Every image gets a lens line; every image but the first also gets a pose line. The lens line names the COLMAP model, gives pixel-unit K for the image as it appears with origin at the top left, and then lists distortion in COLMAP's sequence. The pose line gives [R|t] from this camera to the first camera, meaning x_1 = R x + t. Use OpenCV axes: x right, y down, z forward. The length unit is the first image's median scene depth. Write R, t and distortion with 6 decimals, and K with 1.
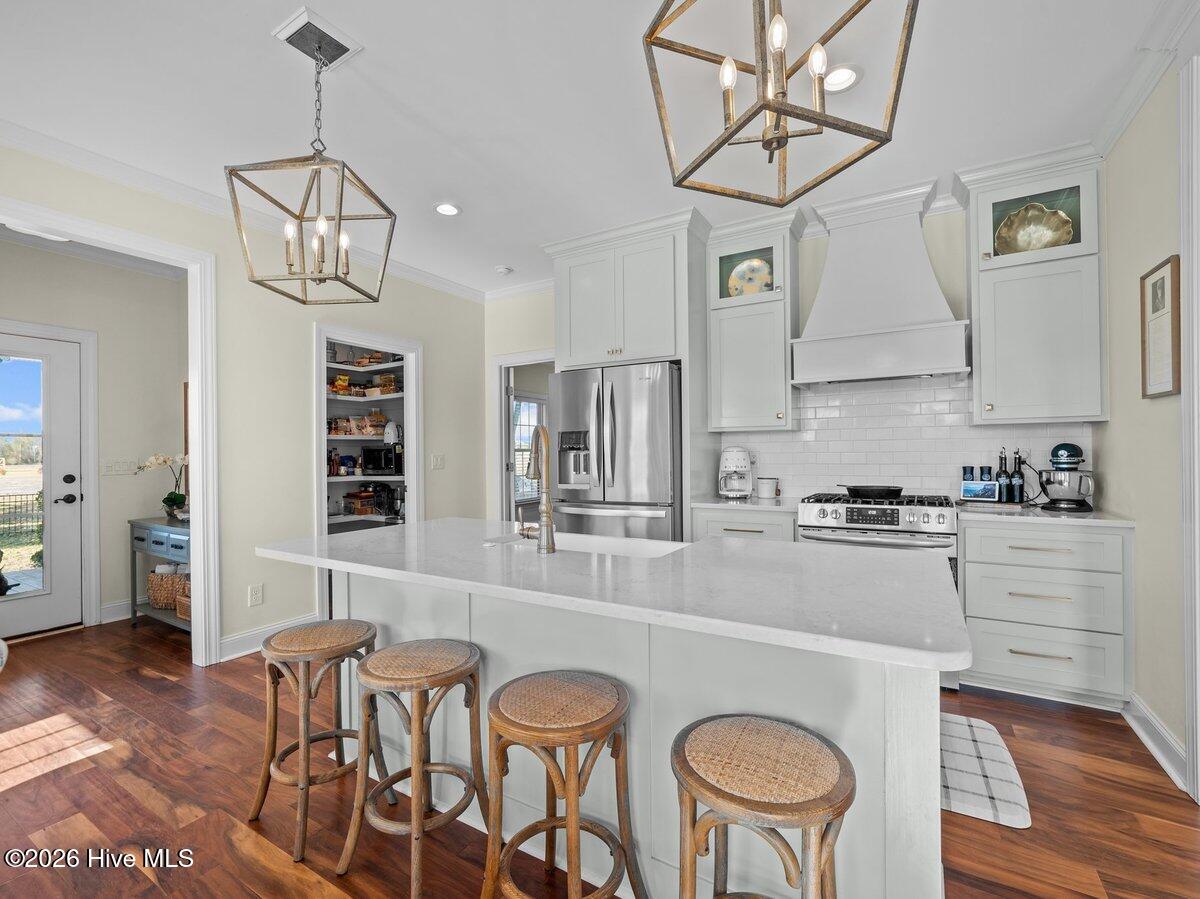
lens RADIAL K [[533.2, 0, 597.4], [0, 533.2, 454.8], [0, 0, 1]] dist [-0.014567, 0.002171]
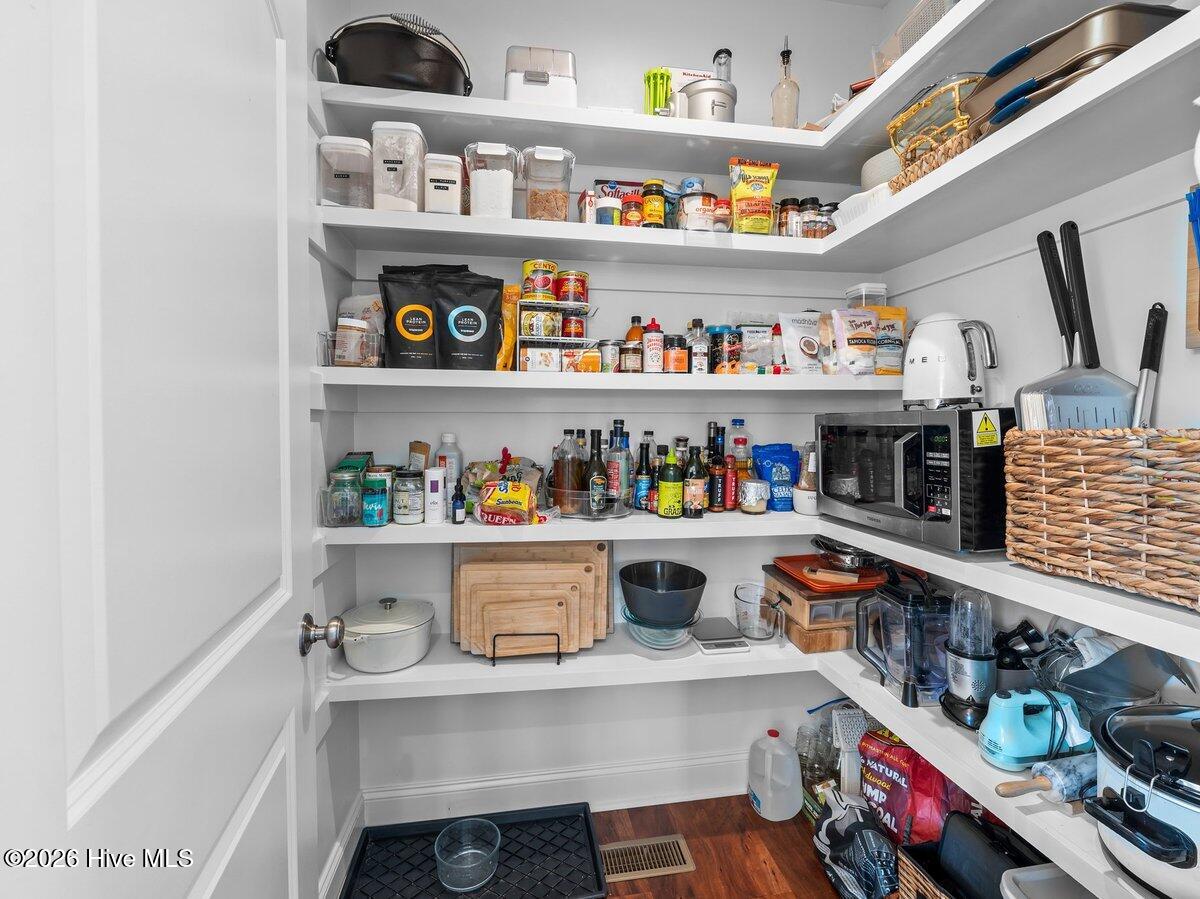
lens RADIAL K [[533.2, 0, 594.2], [0, 533.2, 429.3], [0, 0, 1]] dist [-0.014567, 0.002171]
pose [[0.634145, 0.022510, -0.772886, -0.486595], [-0.013489, 0.999746, 0.018050, -0.018909], [0.773097, -0.001021, 0.634288, 1.181026]]
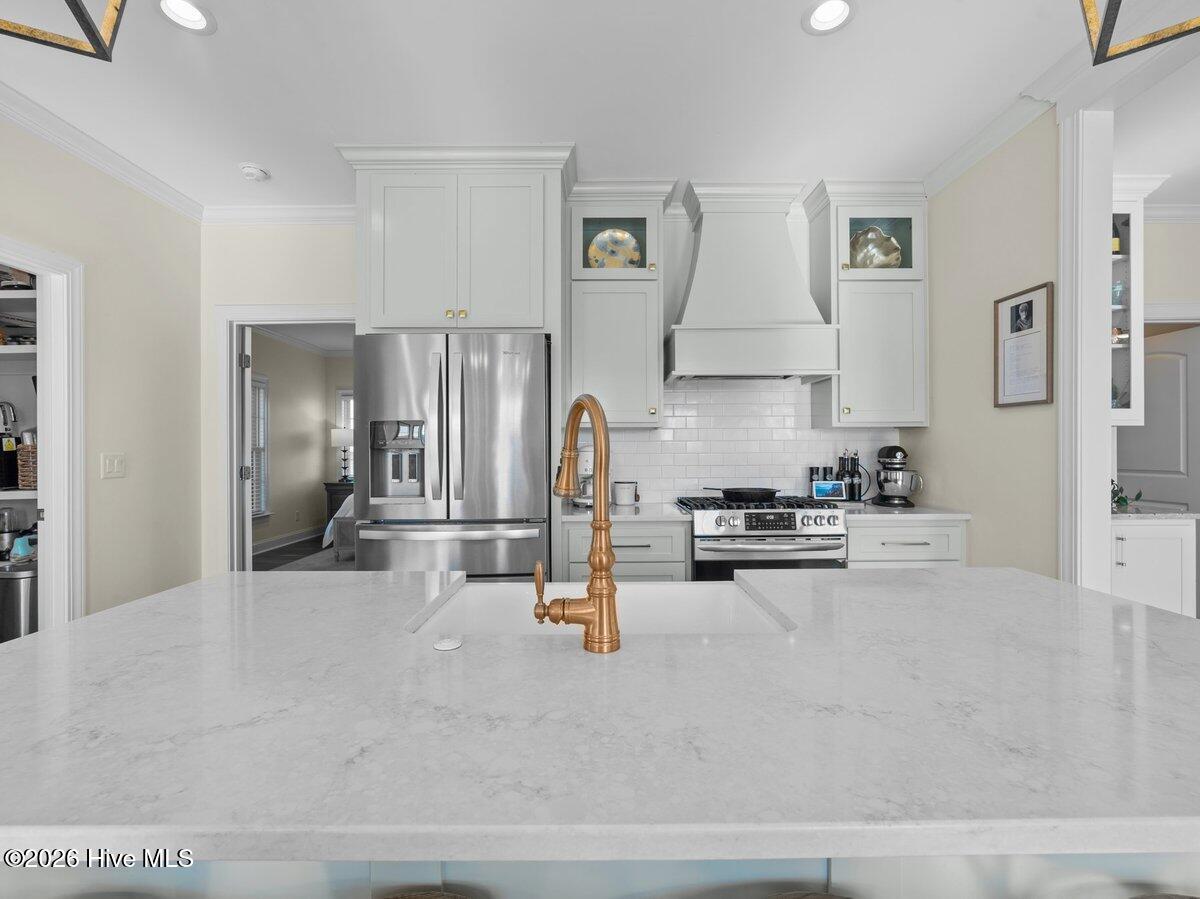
lens RADIAL K [[533.2, 0, 596.8], [0, 533.2, 450.9], [0, 0, 1]] dist [-0.014567, 0.002171]
pose [[0.857966, 0.006809, 0.513661, -0.187115], [-0.001990, 0.999949, -0.009932, 0.001216], [-0.513702, 0.007500, 0.857936, 0.290567]]
